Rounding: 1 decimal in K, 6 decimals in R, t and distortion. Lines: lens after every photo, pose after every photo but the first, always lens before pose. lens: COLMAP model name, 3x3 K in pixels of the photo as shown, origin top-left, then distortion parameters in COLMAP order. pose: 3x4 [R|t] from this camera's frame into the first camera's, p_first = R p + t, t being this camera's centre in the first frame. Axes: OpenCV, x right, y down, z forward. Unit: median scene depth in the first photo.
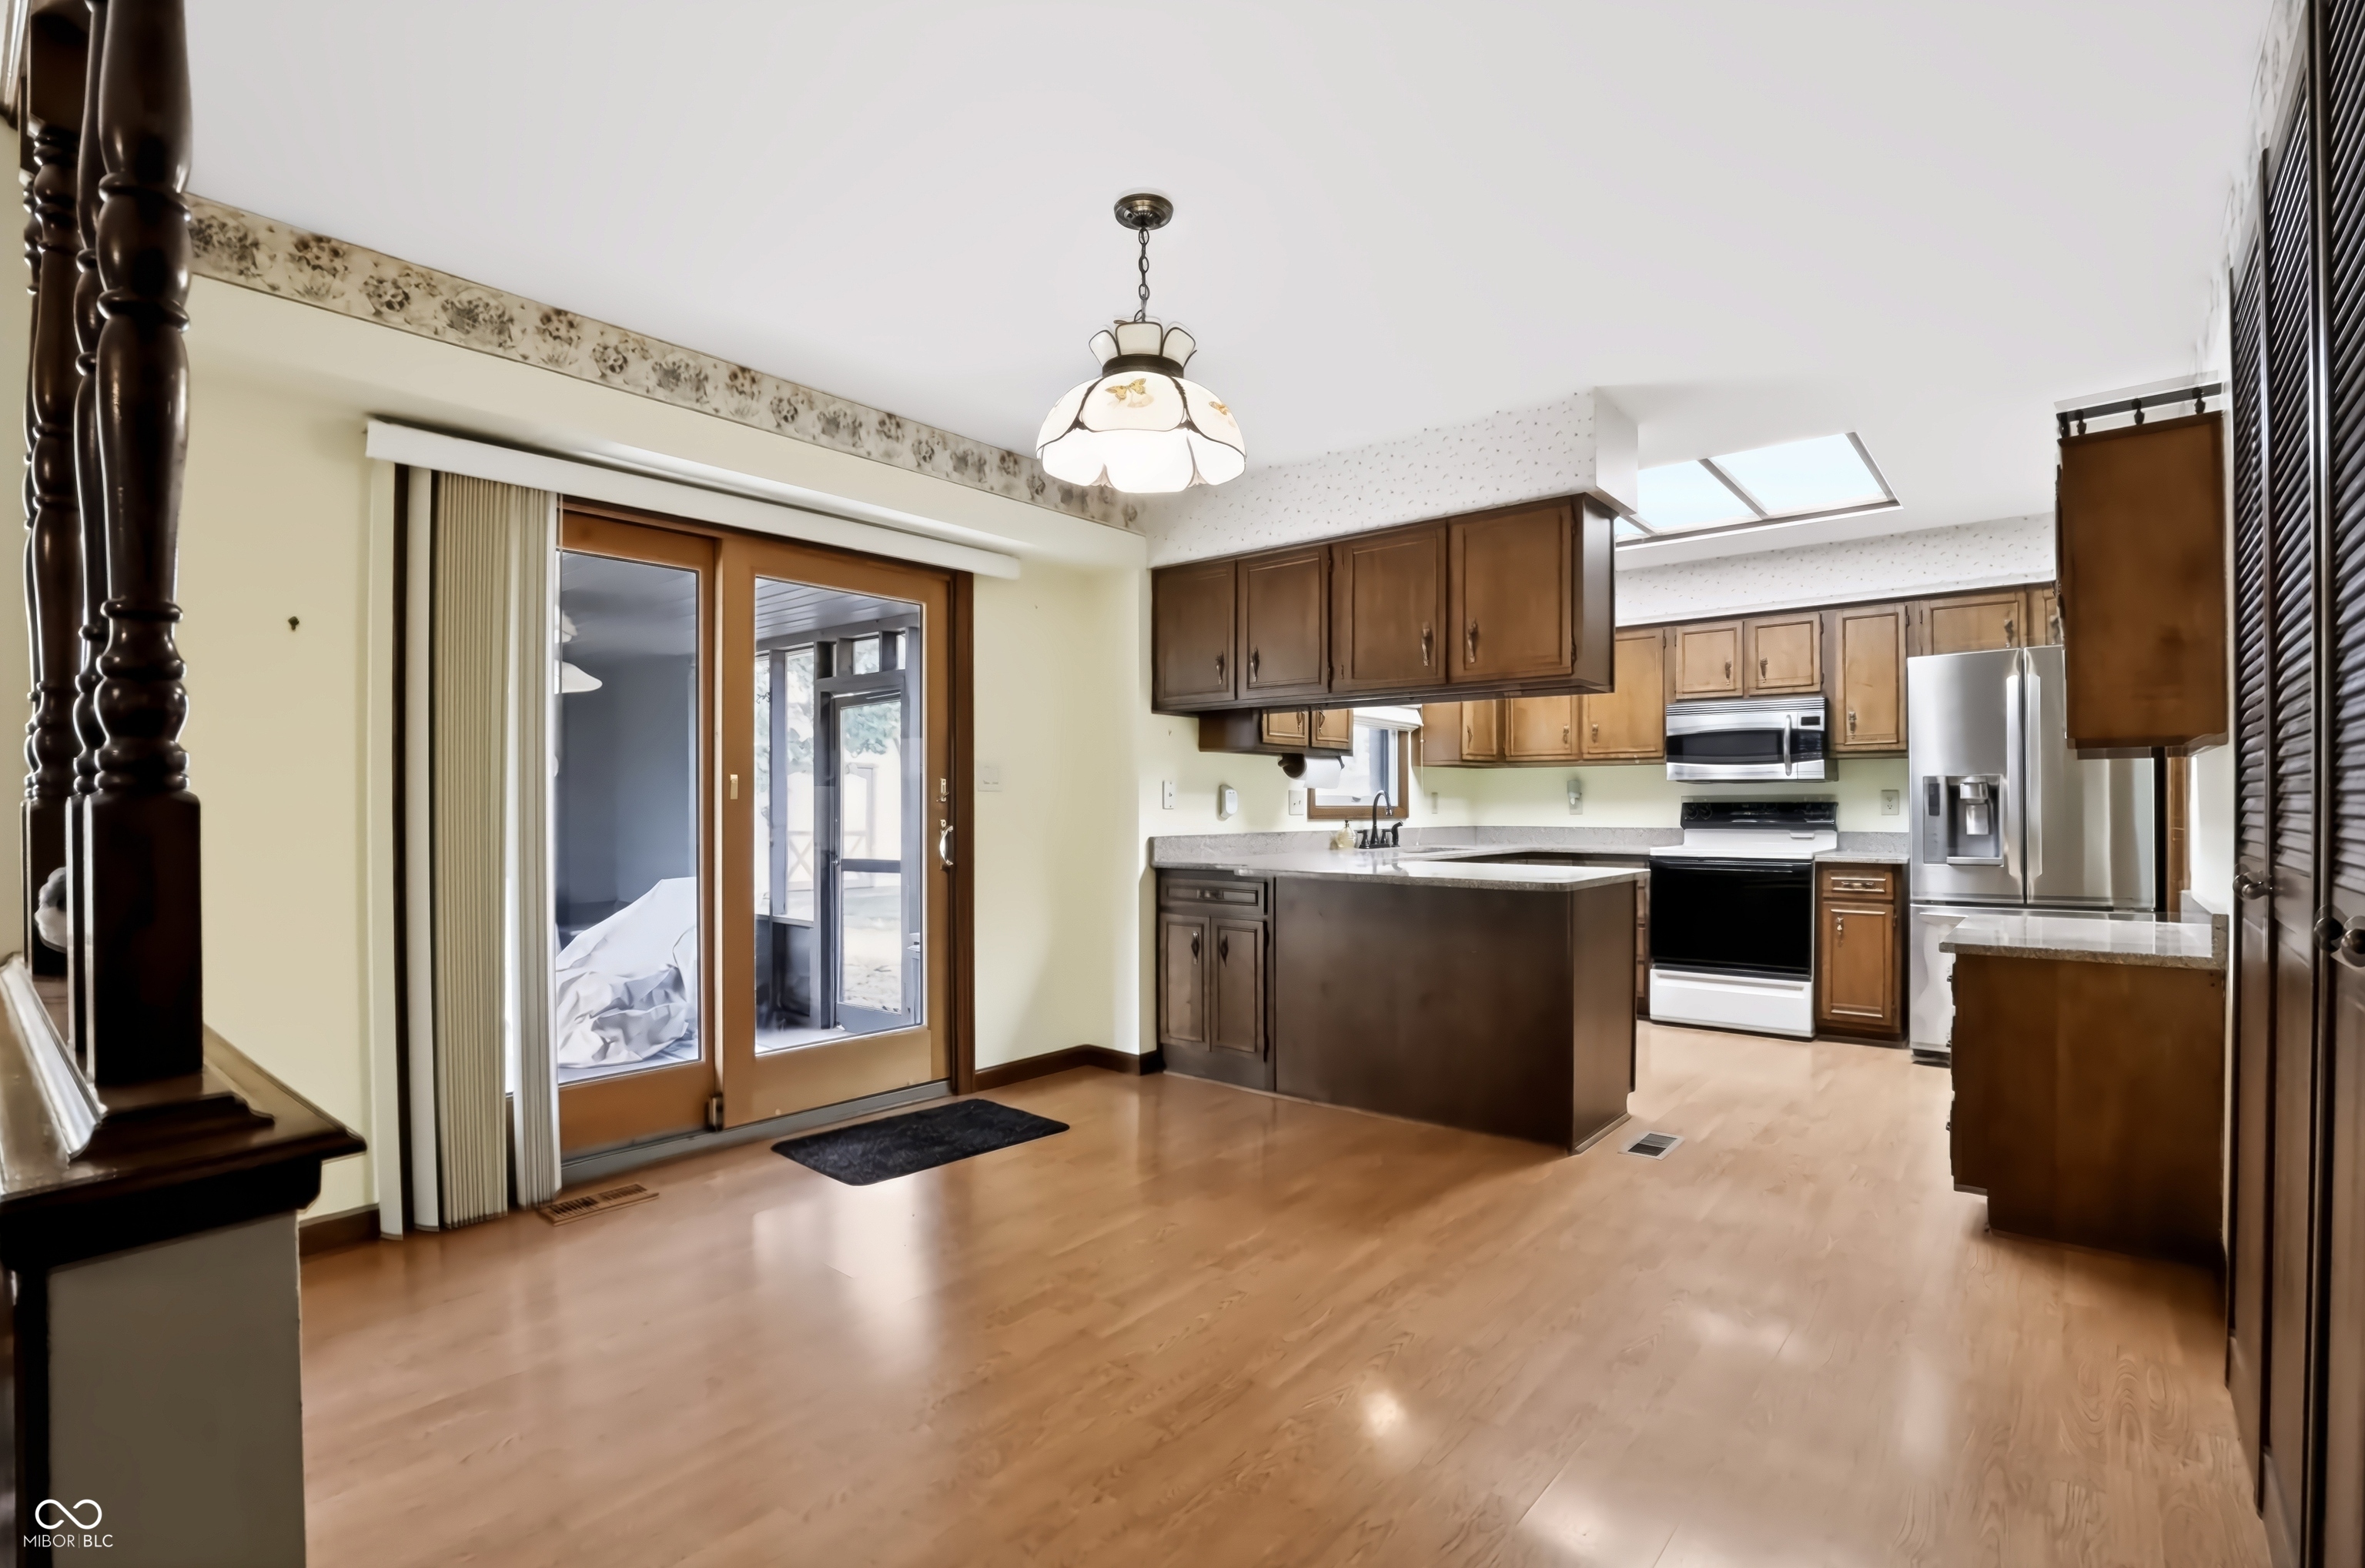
lens RADIAL K [[1095.1, 0, 1169.5], [0, 1095.1, 792.9], [0, 0, 1]] dist [-0.027367, 0.000078]
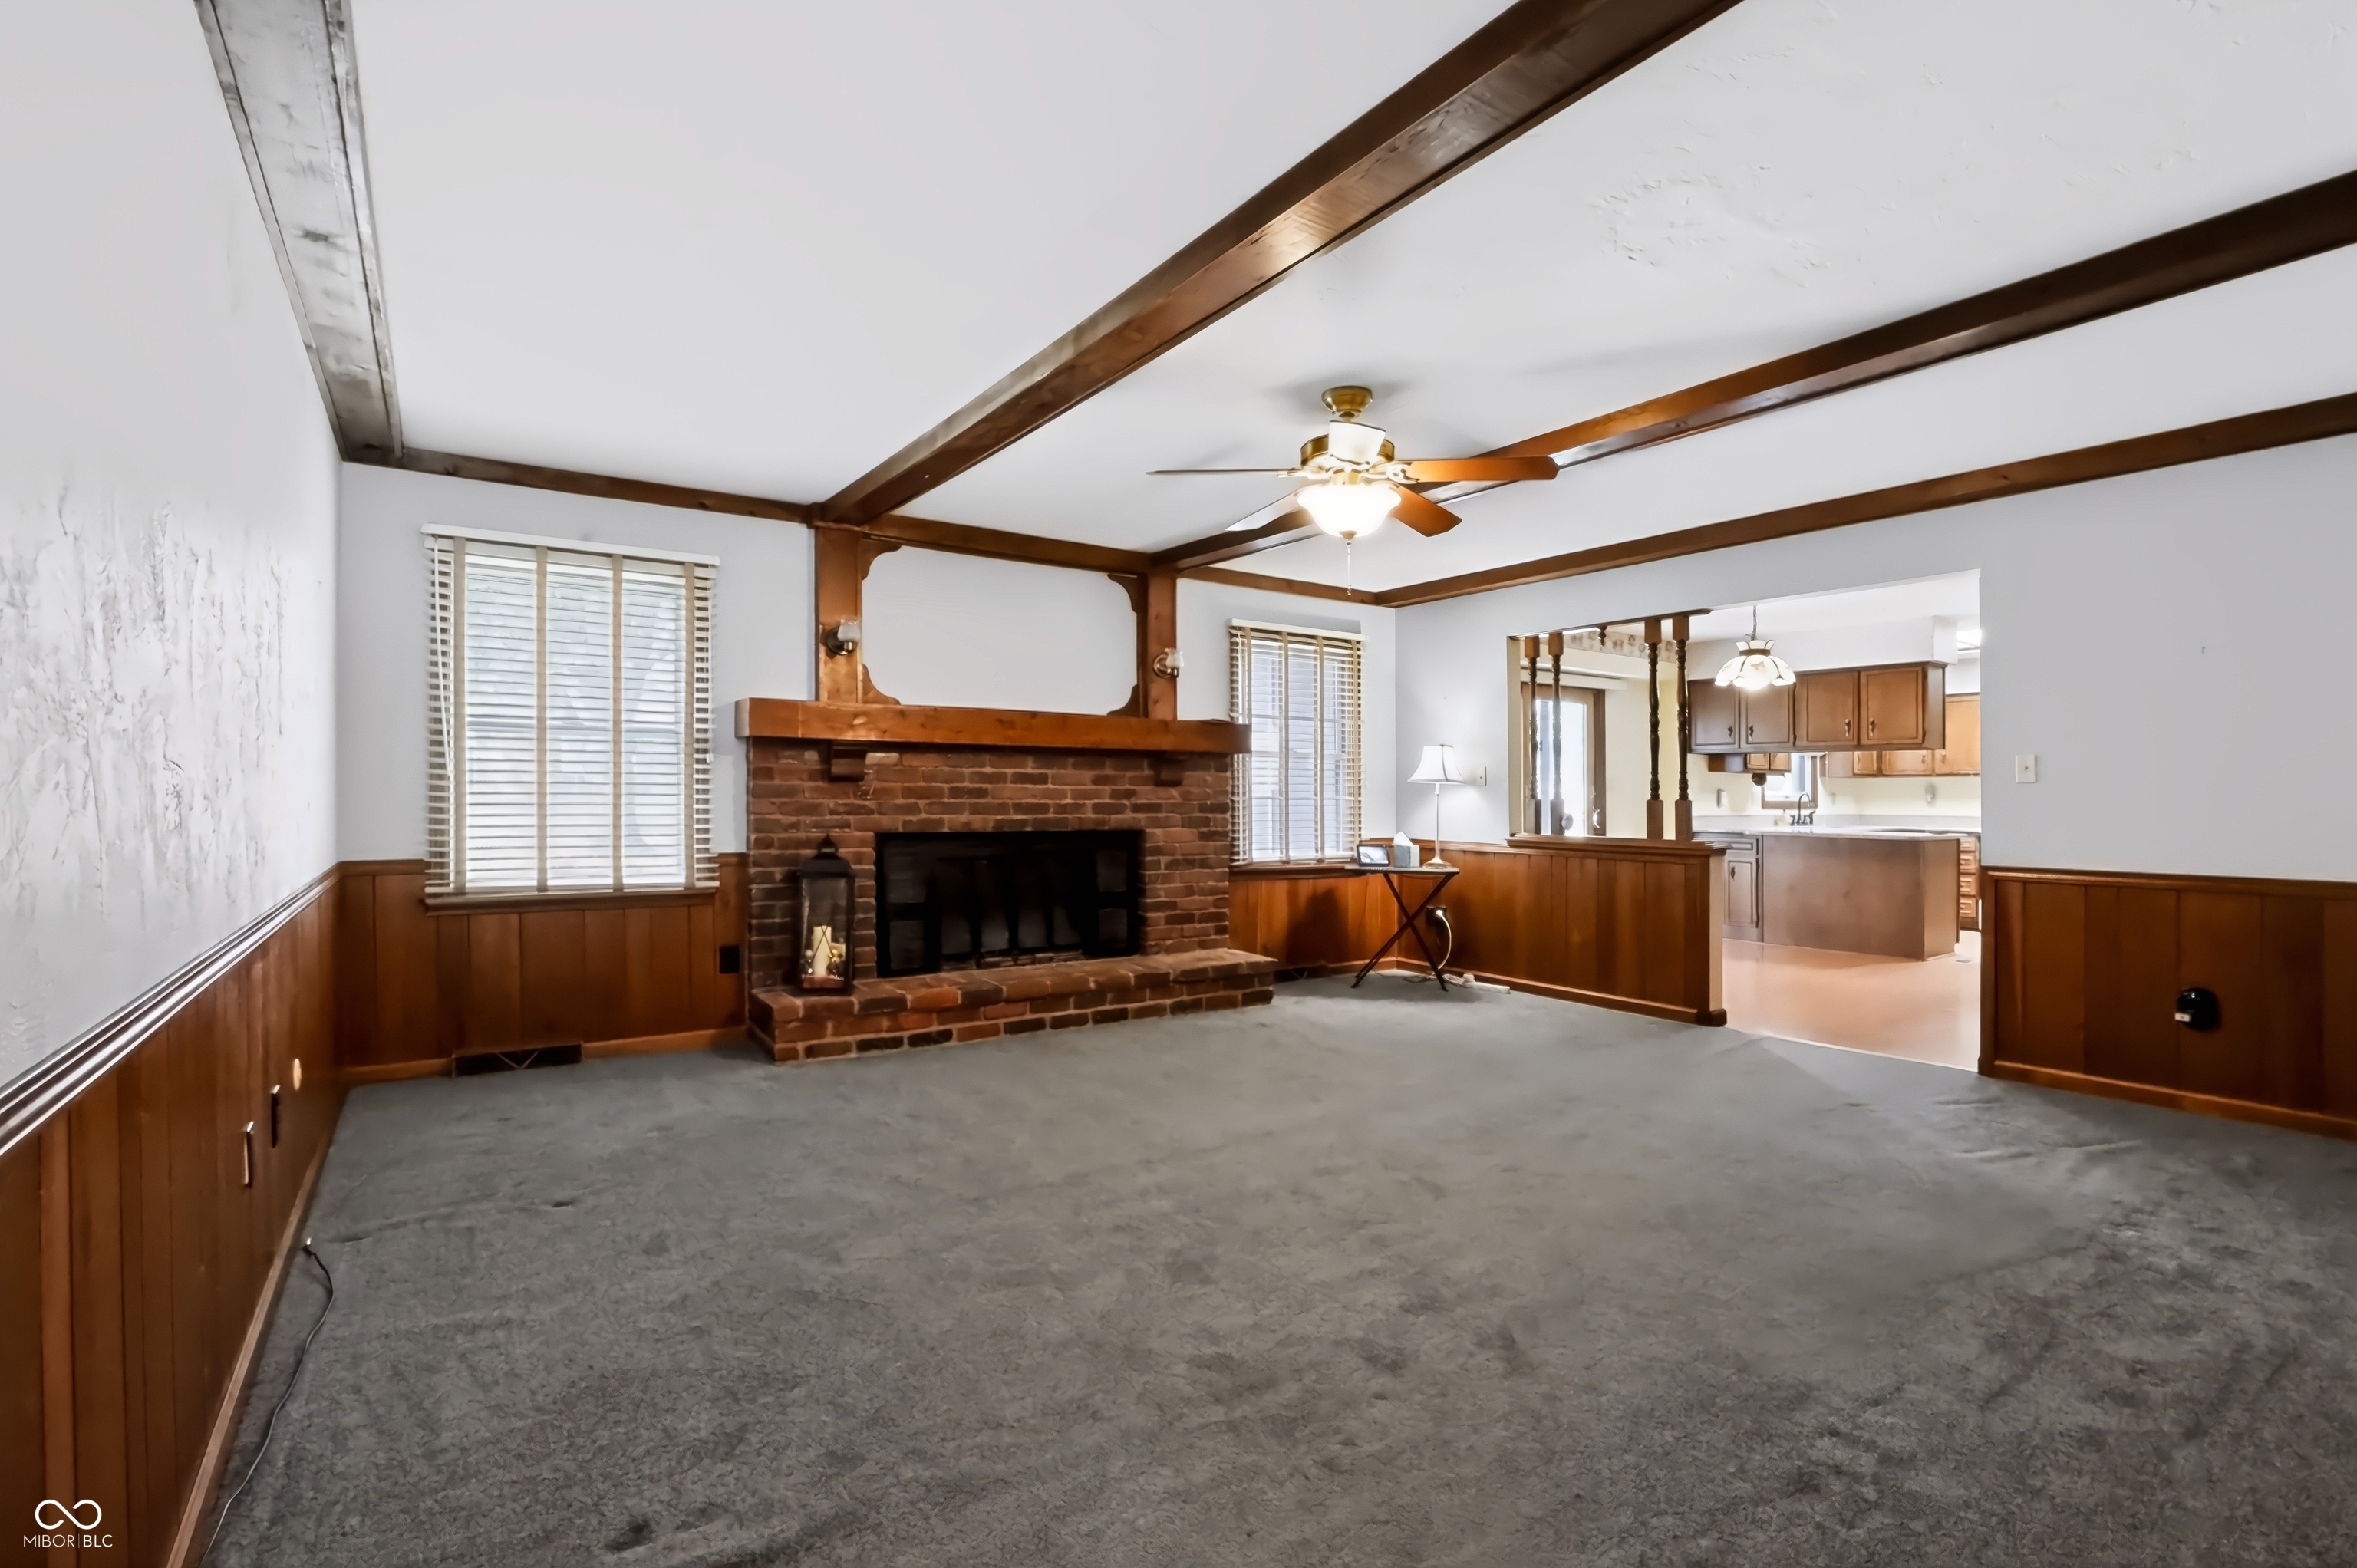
lens RADIAL K [[1091.4, 0, 1193.0], [0, 1091.4, 760.7], [0, 0, 1]] dist [-0.027367, 0.000078]
pose [[0.967594, 0.001147, -0.252508, -0.328337], [-0.006091, 0.999805, -0.018797, -0.015283], [0.252438, 0.019726, 0.967412, -0.955605]]
